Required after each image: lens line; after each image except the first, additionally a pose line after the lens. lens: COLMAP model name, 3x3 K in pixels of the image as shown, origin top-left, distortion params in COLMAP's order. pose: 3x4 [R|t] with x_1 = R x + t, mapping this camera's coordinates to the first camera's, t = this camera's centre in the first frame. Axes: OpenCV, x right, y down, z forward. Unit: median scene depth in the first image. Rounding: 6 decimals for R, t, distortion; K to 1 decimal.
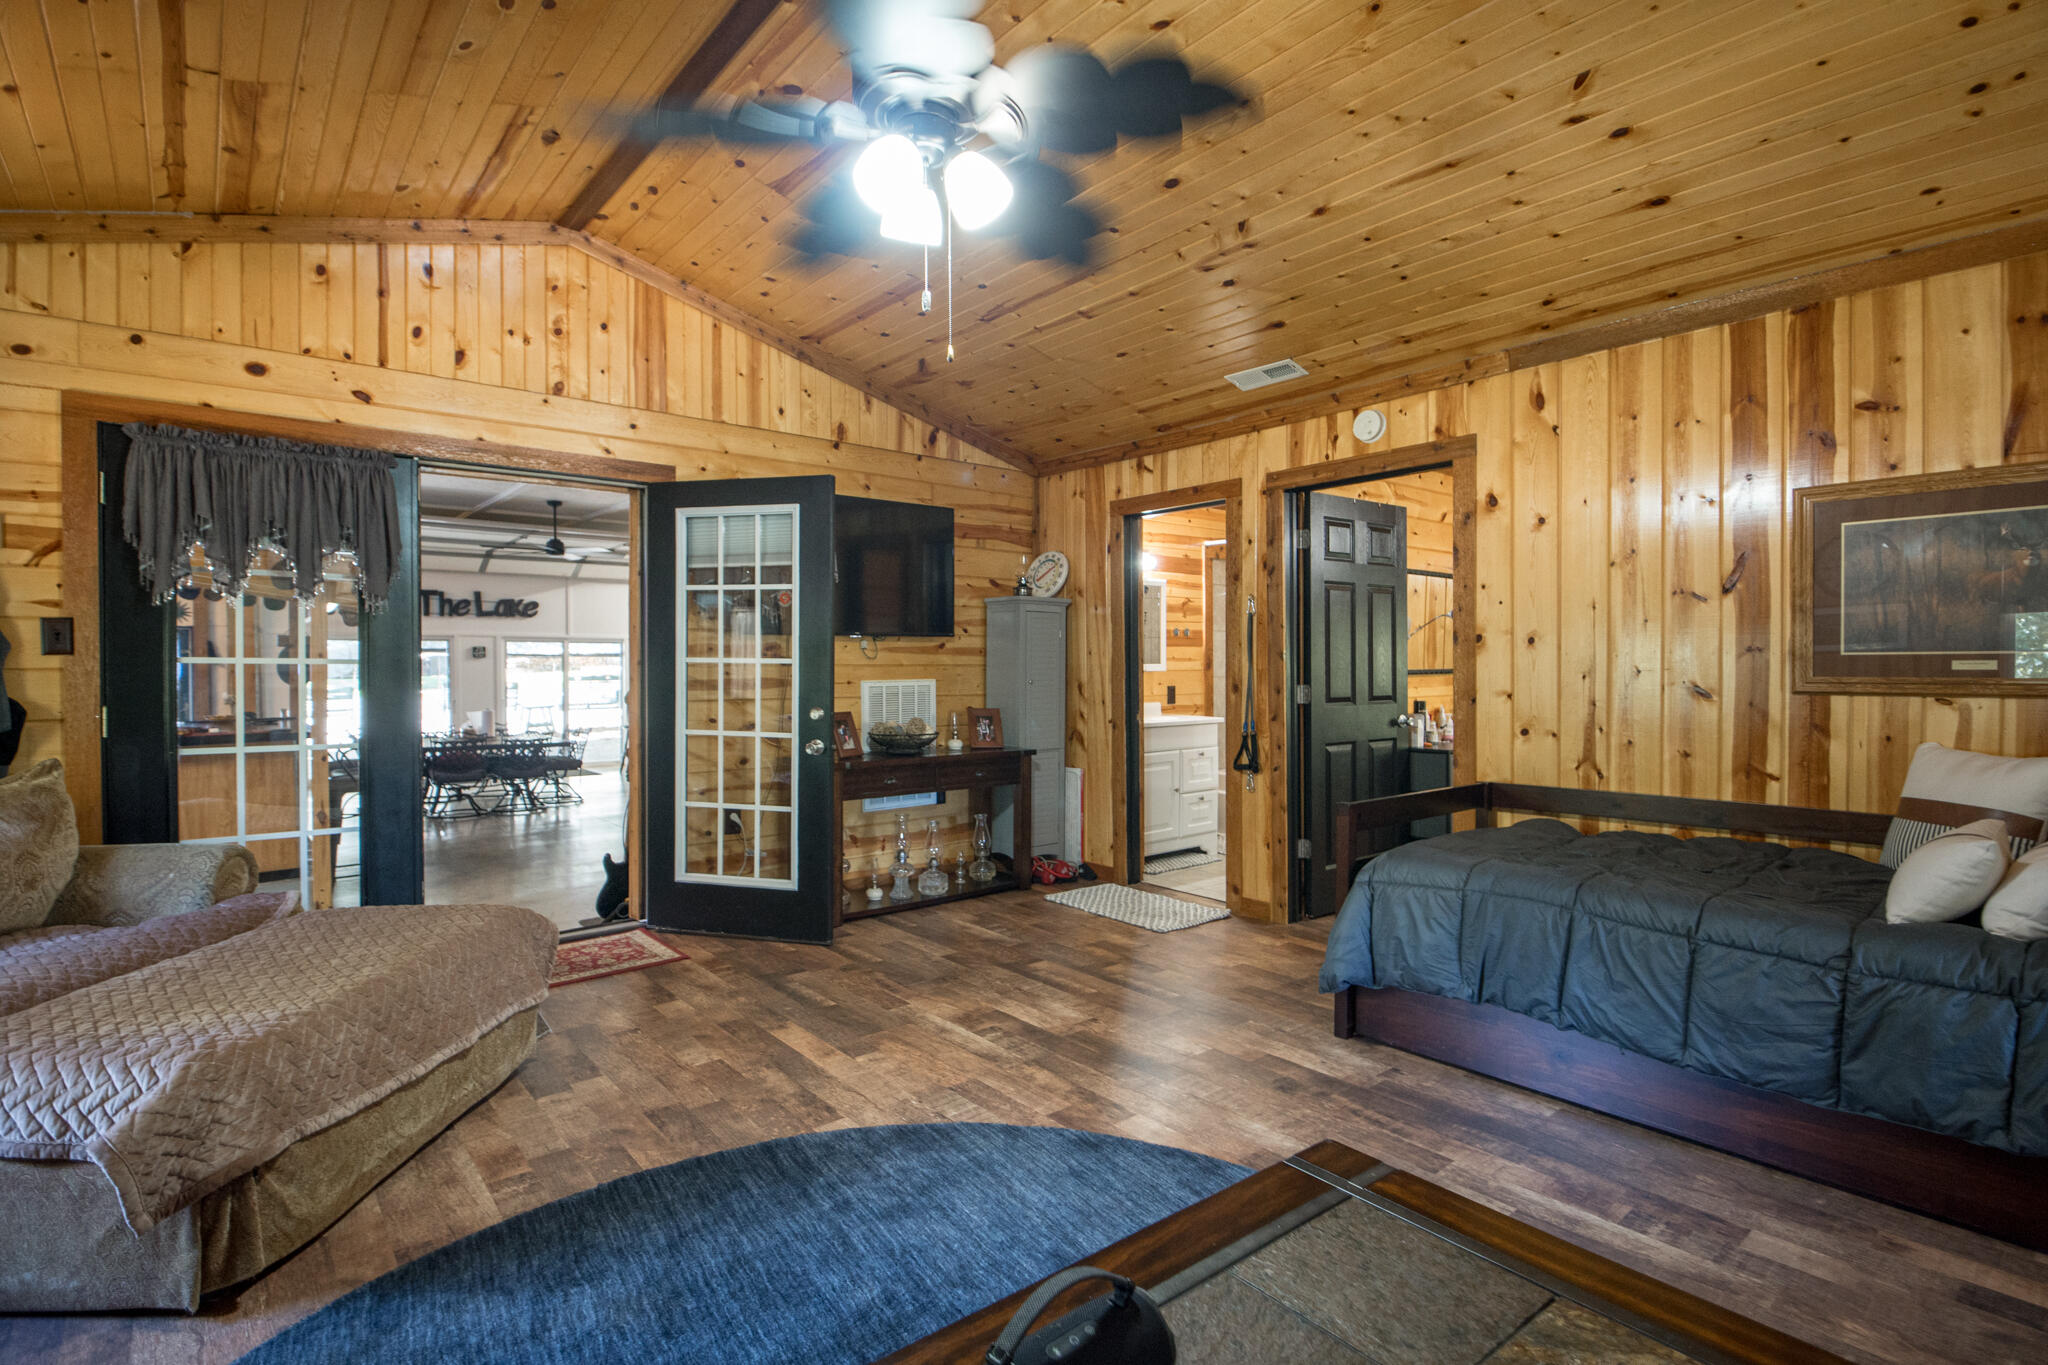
lens RADIAL K [[971.2, 0, 1022.7], [0, 971.2, 676.5], [0, 0, 1]] dist [0.012962, -0.015829]
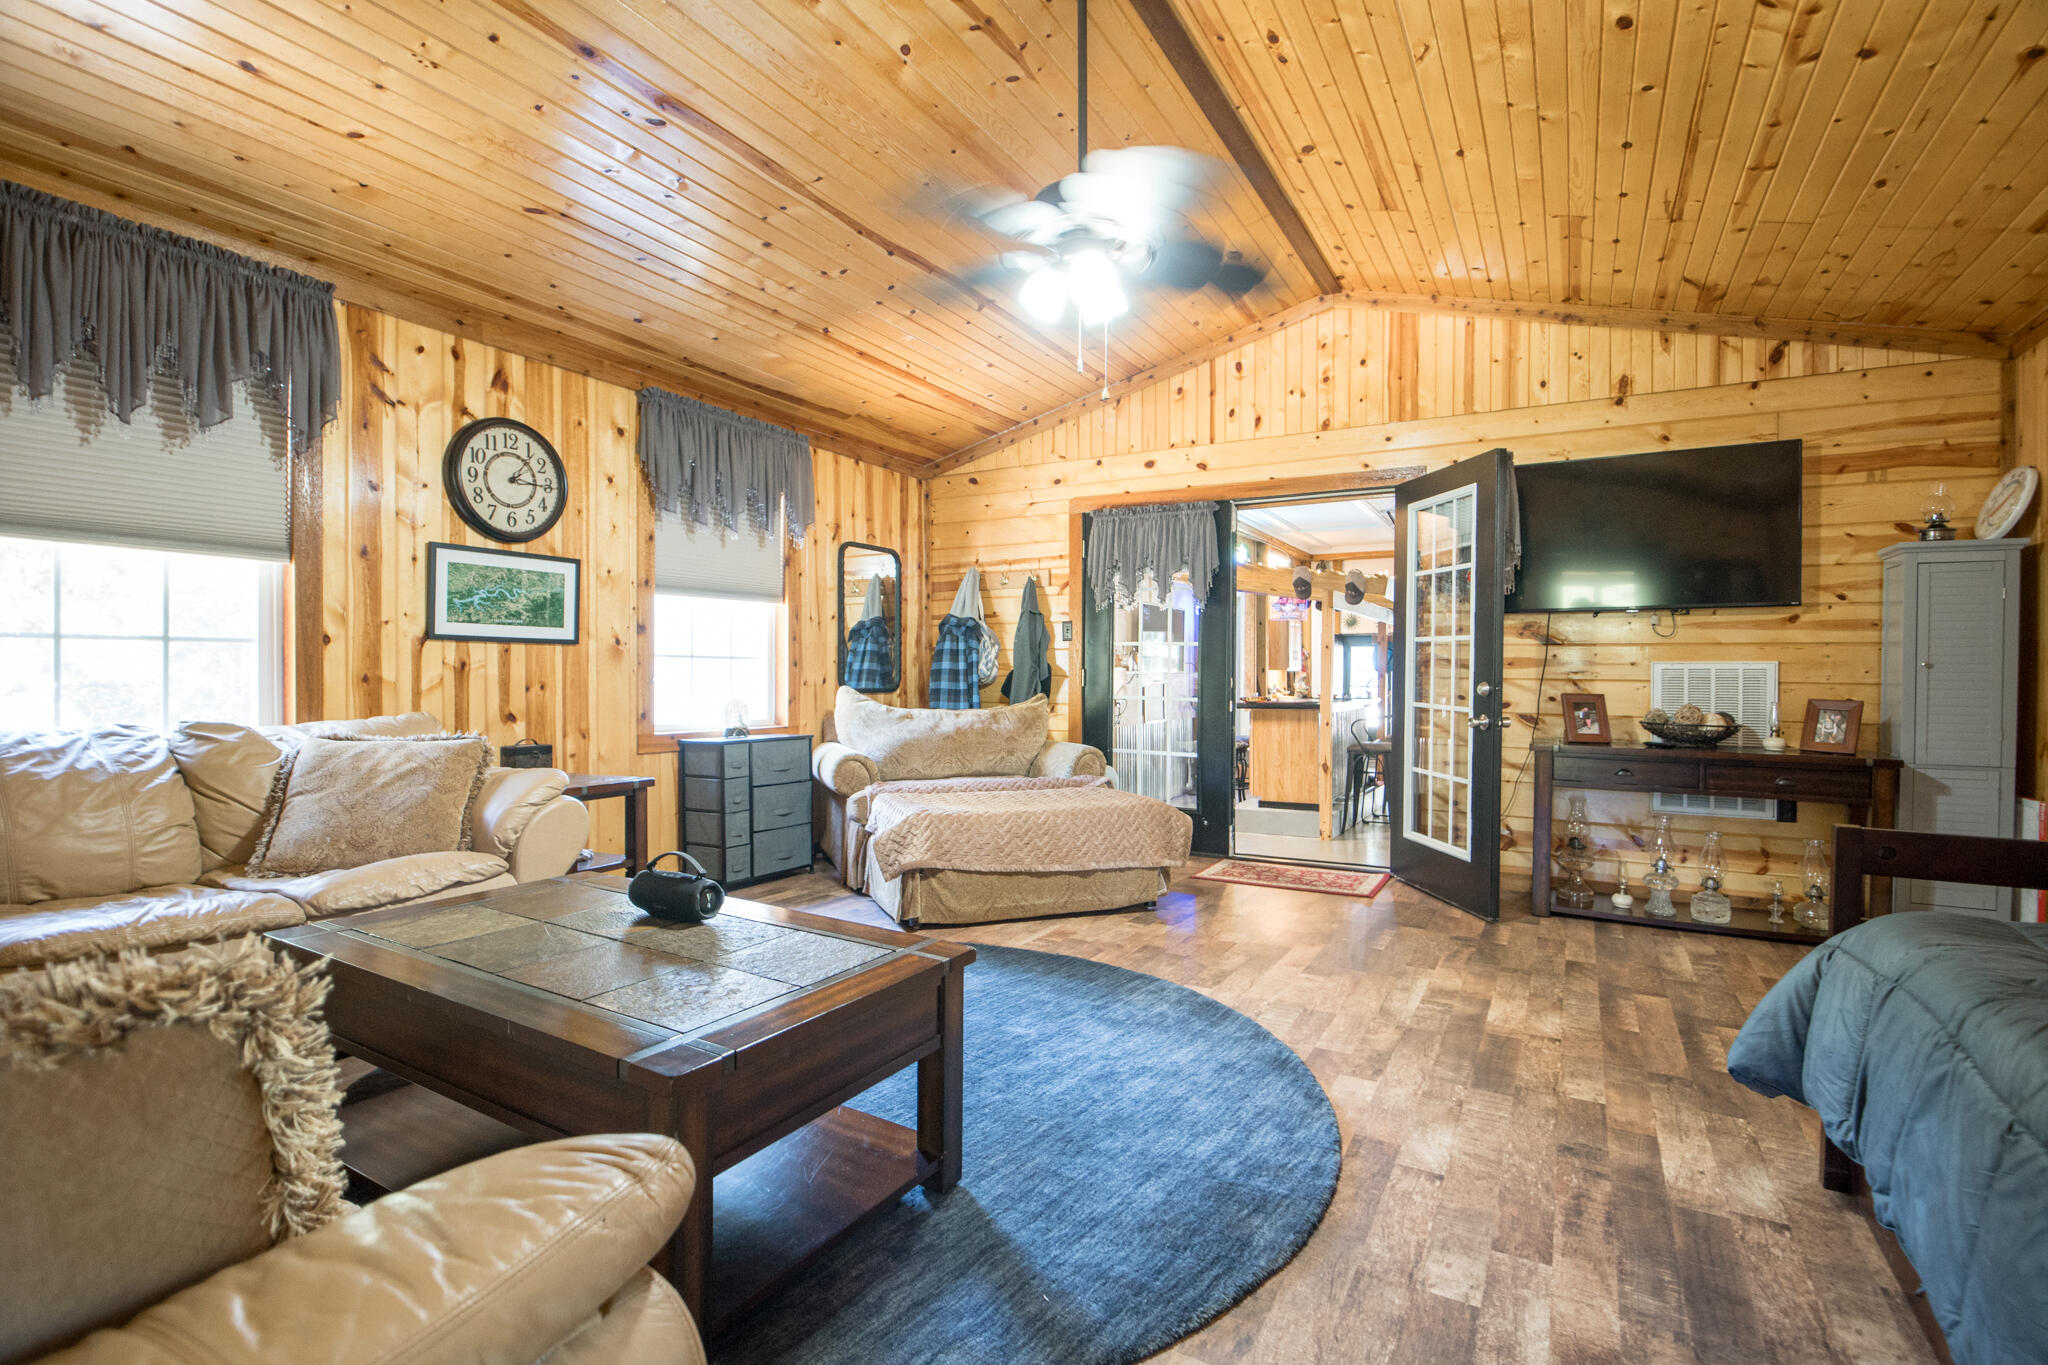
lens RADIAL K [[971.2, 0, 1022.7], [0, 971.2, 676.5], [0, 0, 1]] dist [0.012962, -0.015829]
pose [[0.348131, 0.011394, -0.937377, 0.600453], [-0.019337, 0.999801, 0.004971, 0.031705], [0.937247, 0.016396, 0.348282, 0.215689]]
